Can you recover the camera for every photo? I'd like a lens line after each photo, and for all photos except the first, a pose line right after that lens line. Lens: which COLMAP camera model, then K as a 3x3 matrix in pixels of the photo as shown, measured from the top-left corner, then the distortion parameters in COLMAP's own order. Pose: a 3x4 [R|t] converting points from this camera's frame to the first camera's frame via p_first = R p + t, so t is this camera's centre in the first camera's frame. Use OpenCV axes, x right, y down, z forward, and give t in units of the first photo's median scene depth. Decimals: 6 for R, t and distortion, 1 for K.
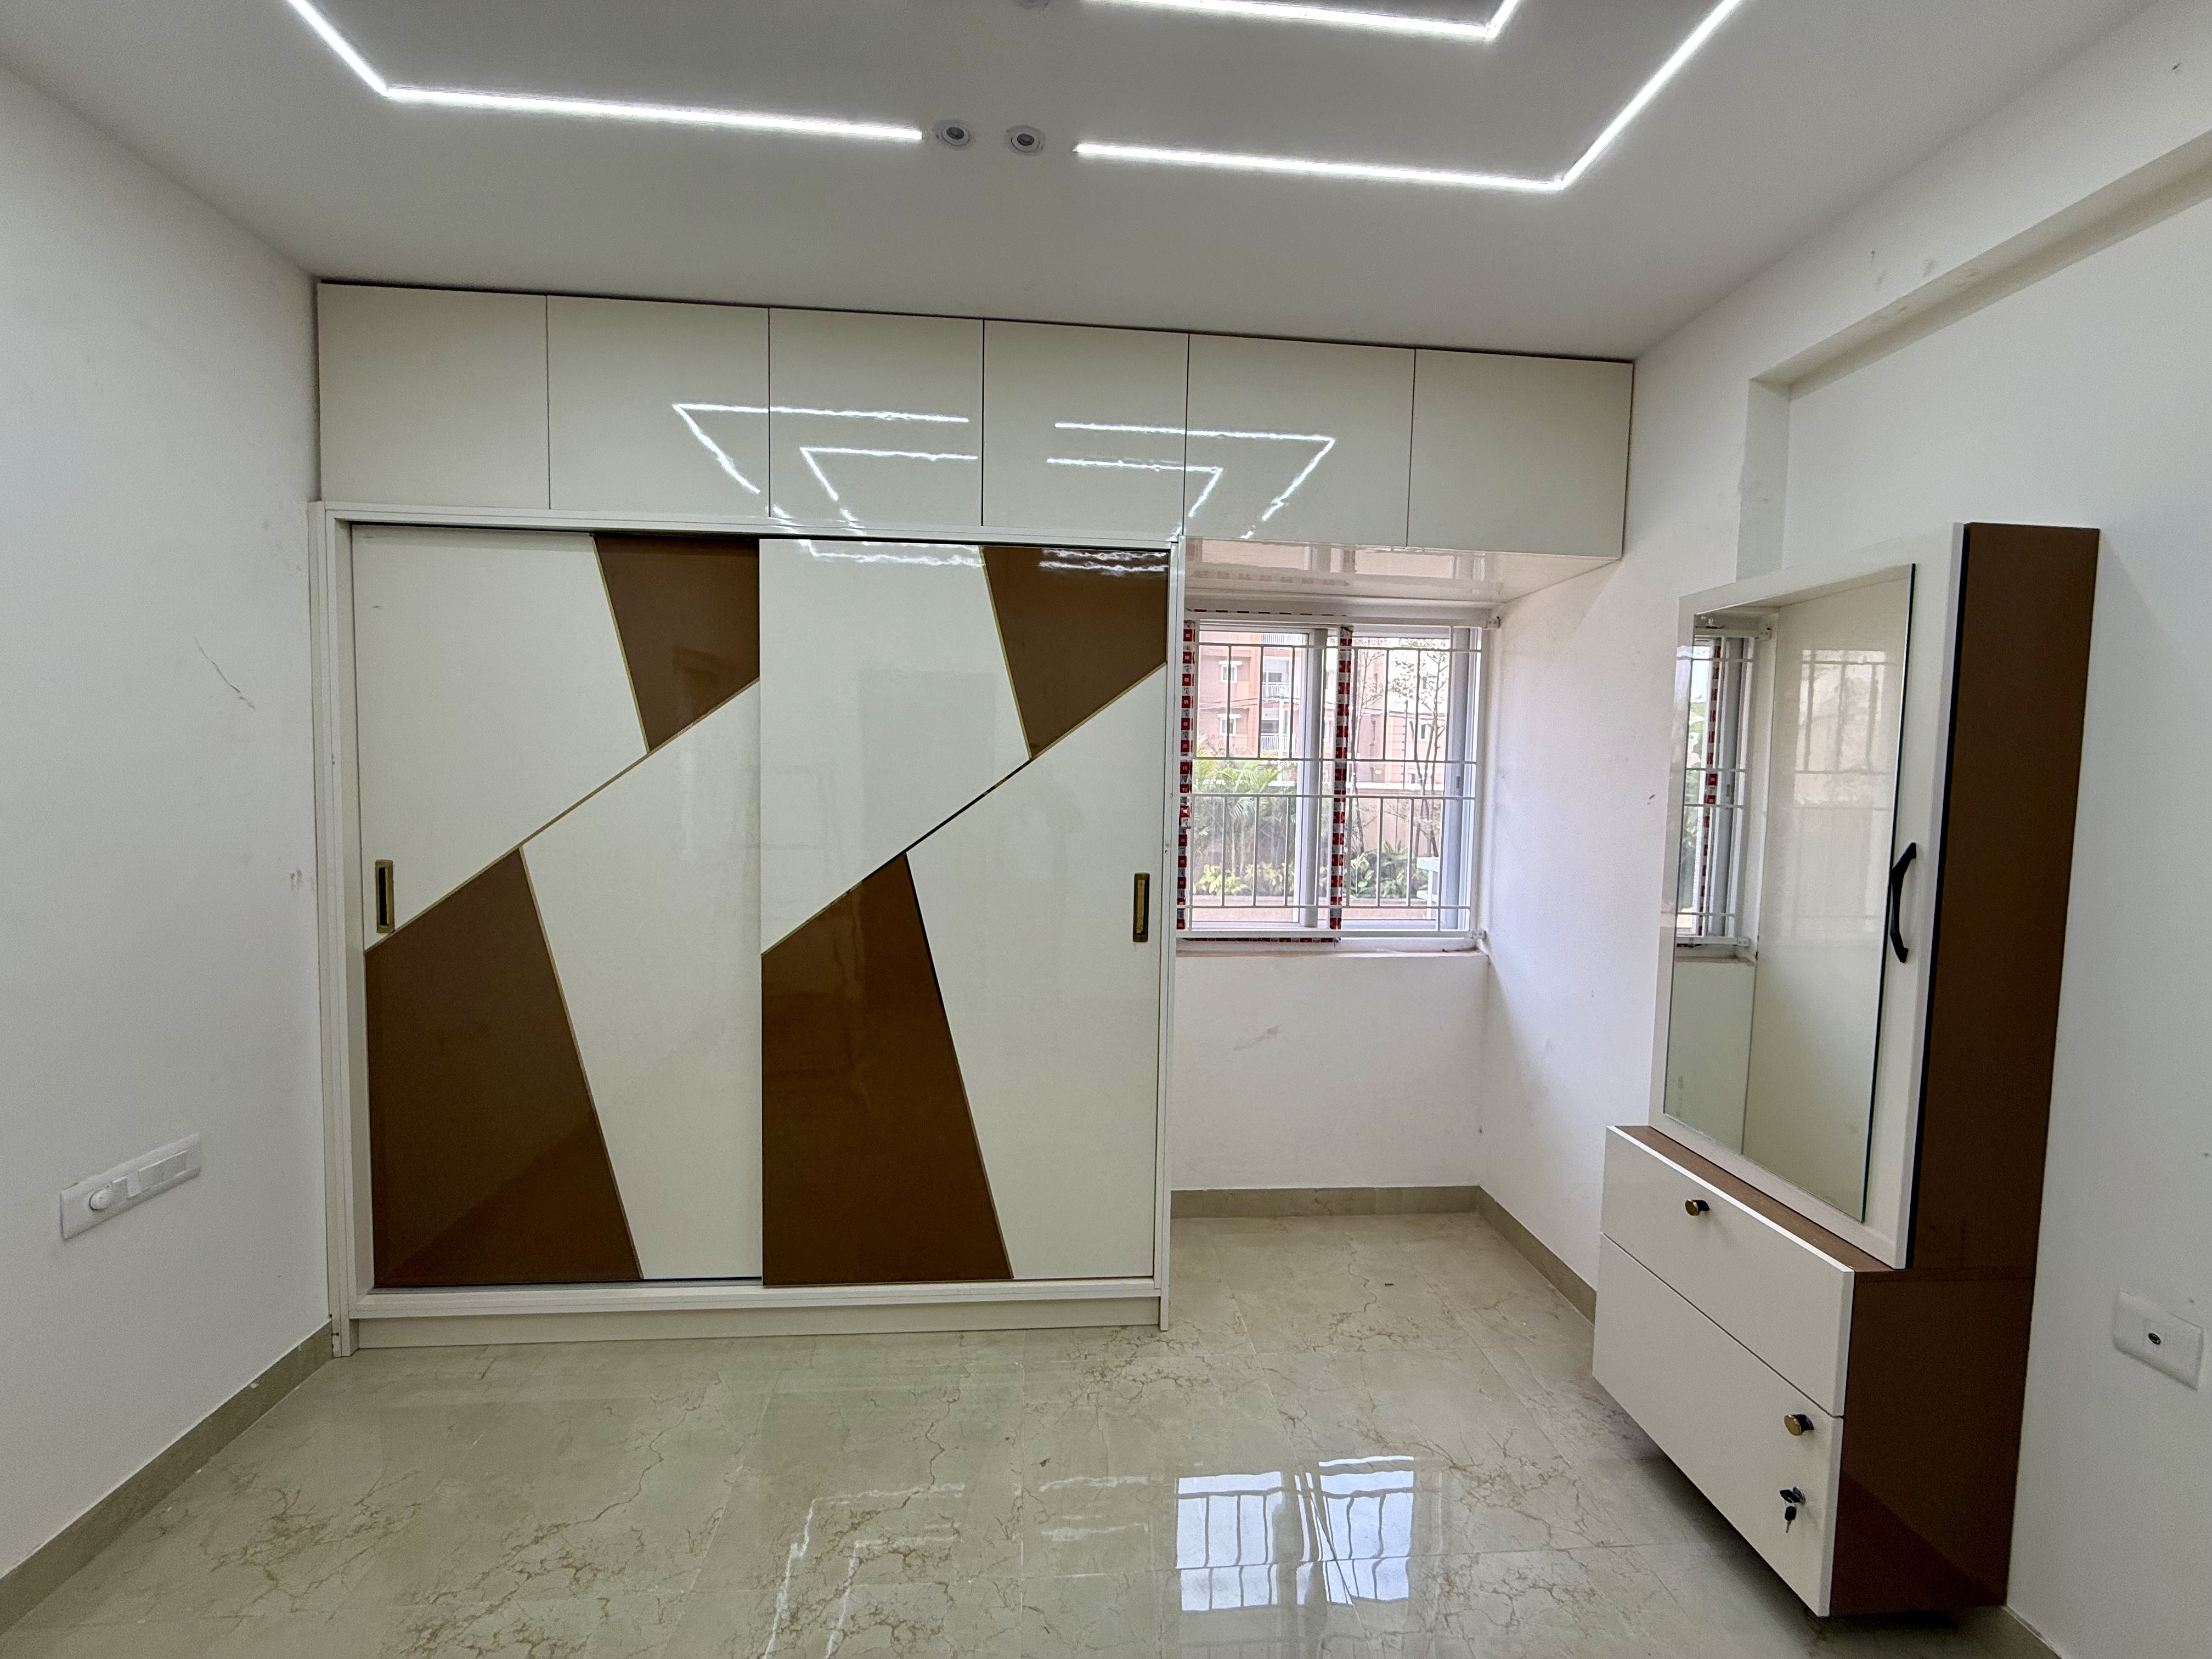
lens RADIAL K [[875.5, 0, 1099.3], [0, 875.5, 829.1], [0, 0, 1]] dist [-0.002692, -0.000304]
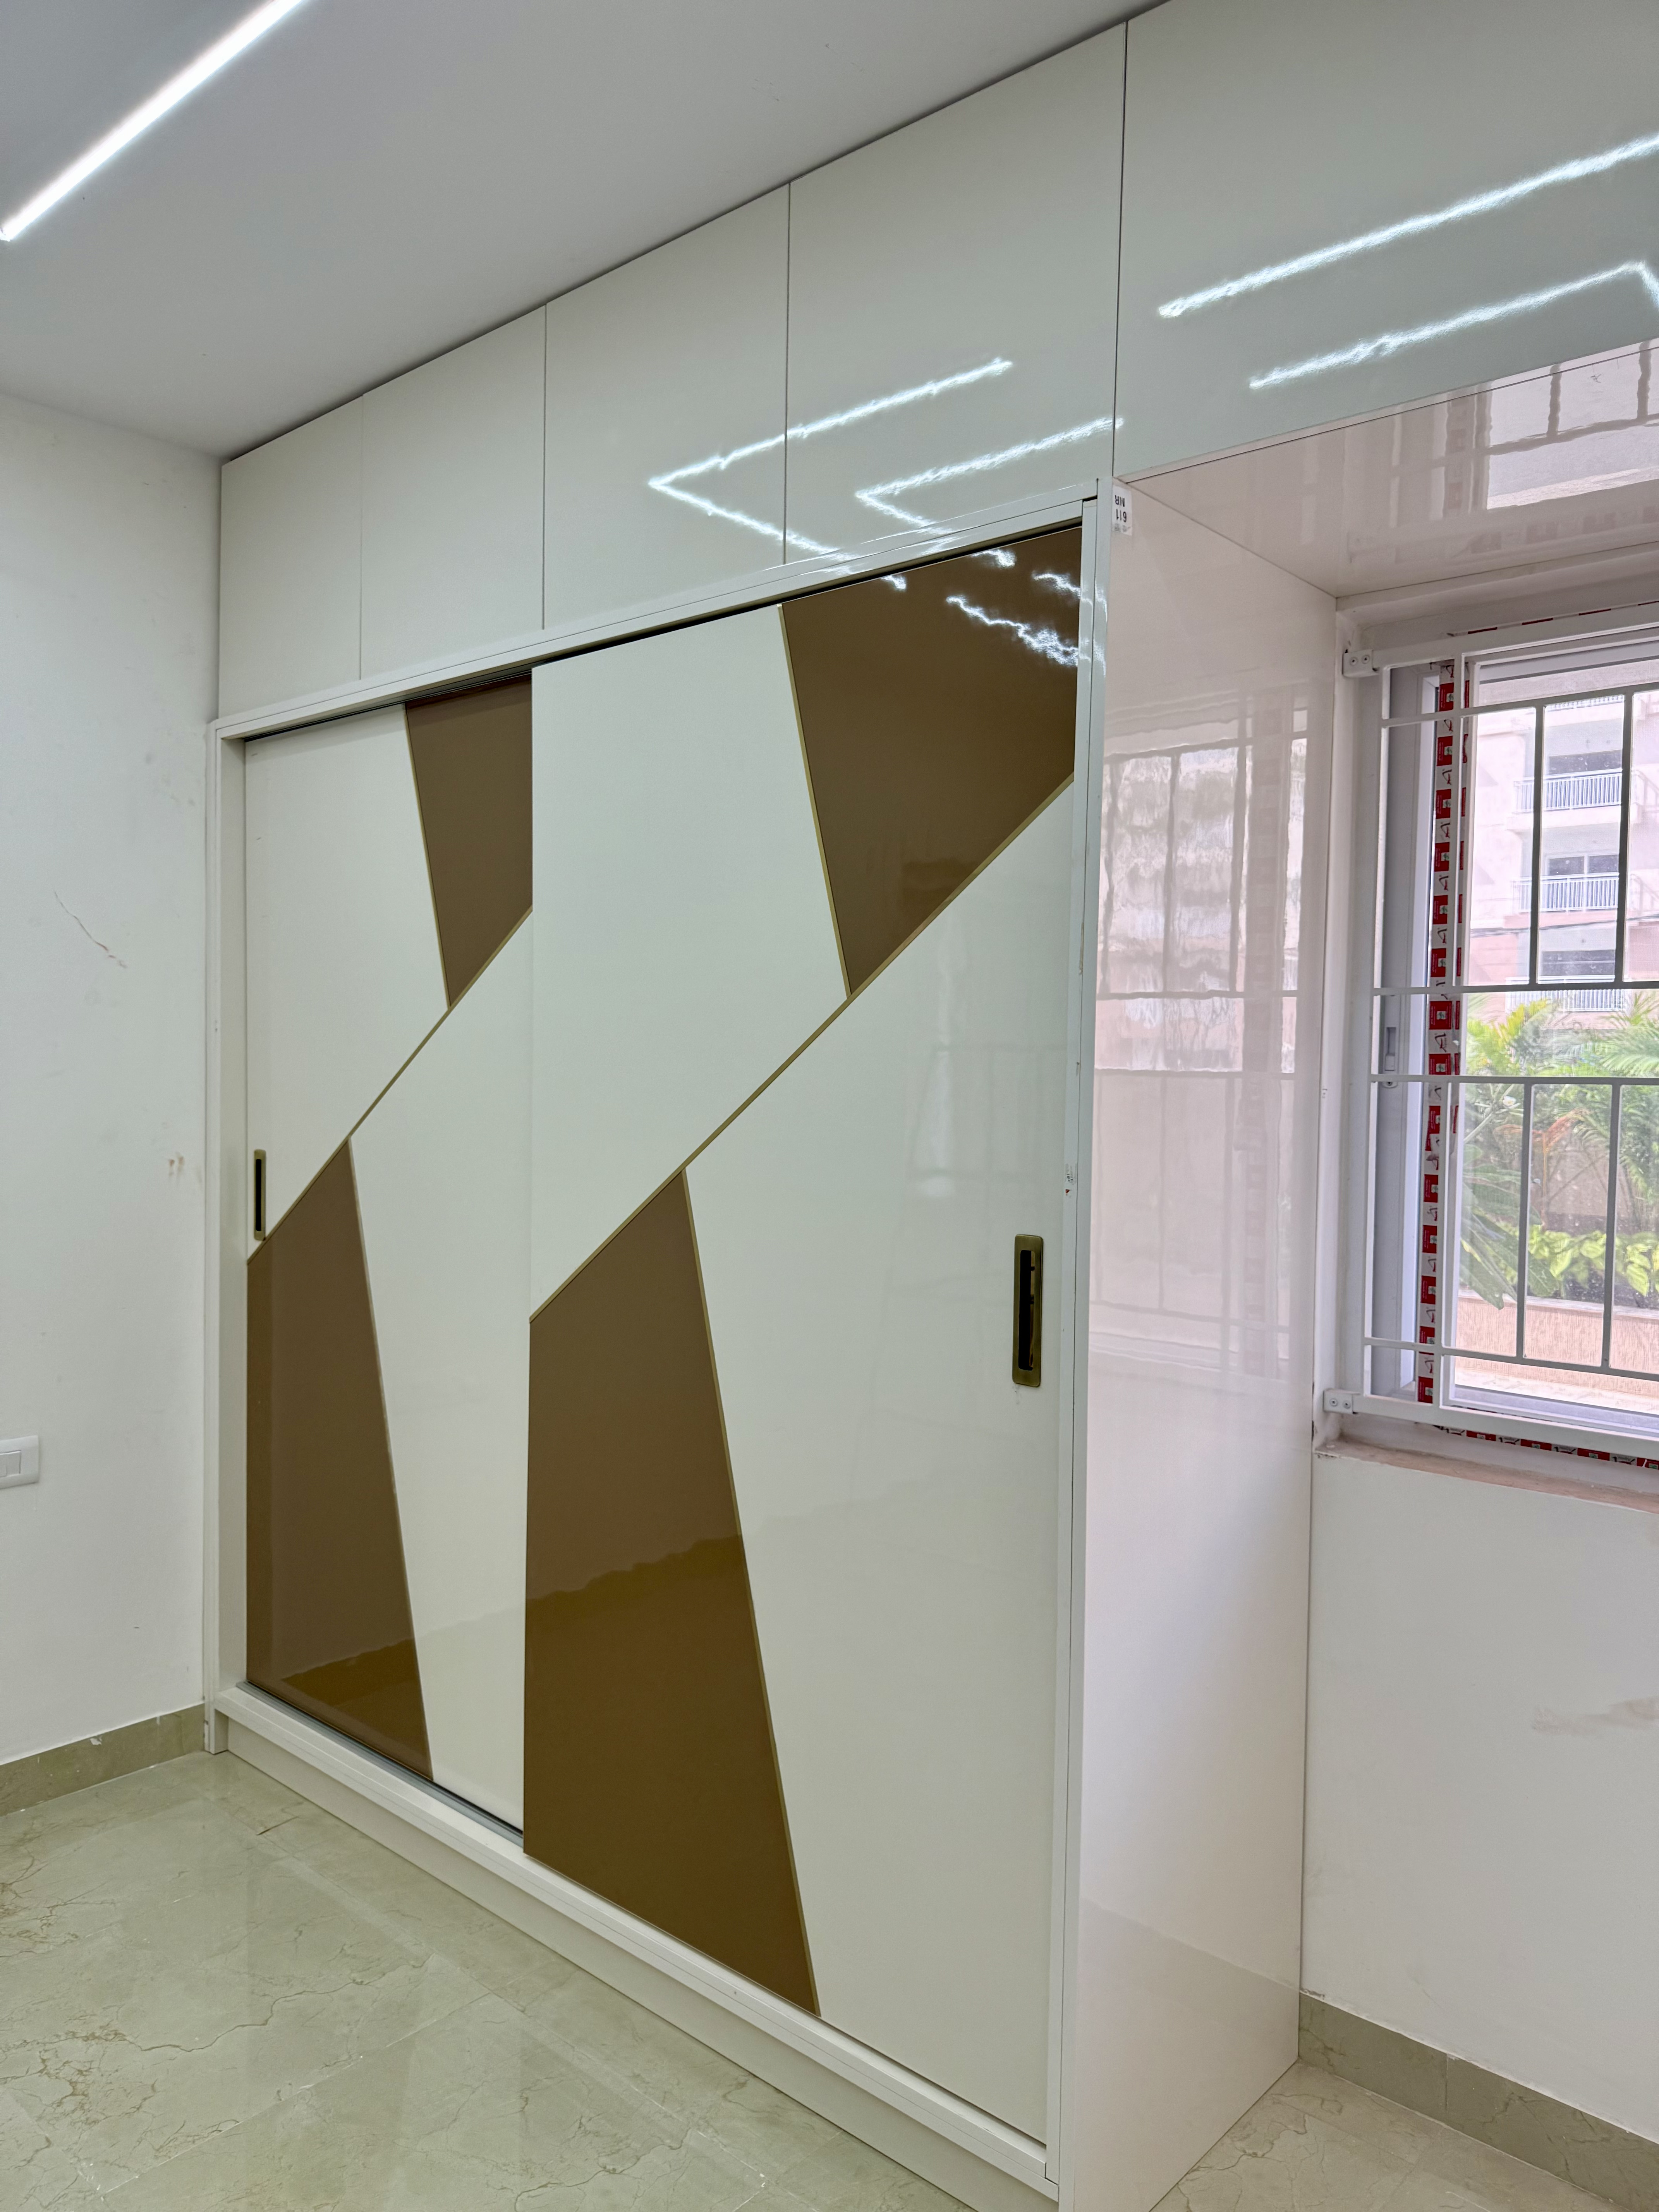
lens RADIAL K [[1586.9, 0, 829.2], [0, 1586.9, 1114.8], [0, 0, 1]] dist [-0.000326, -0.002514]
pose [[0.689163, 0.020712, -0.724311, 0.596726], [-0.042692, 0.999016, -0.012053, -0.001176], [0.723348, 0.039229, 0.689369, 0.364527]]
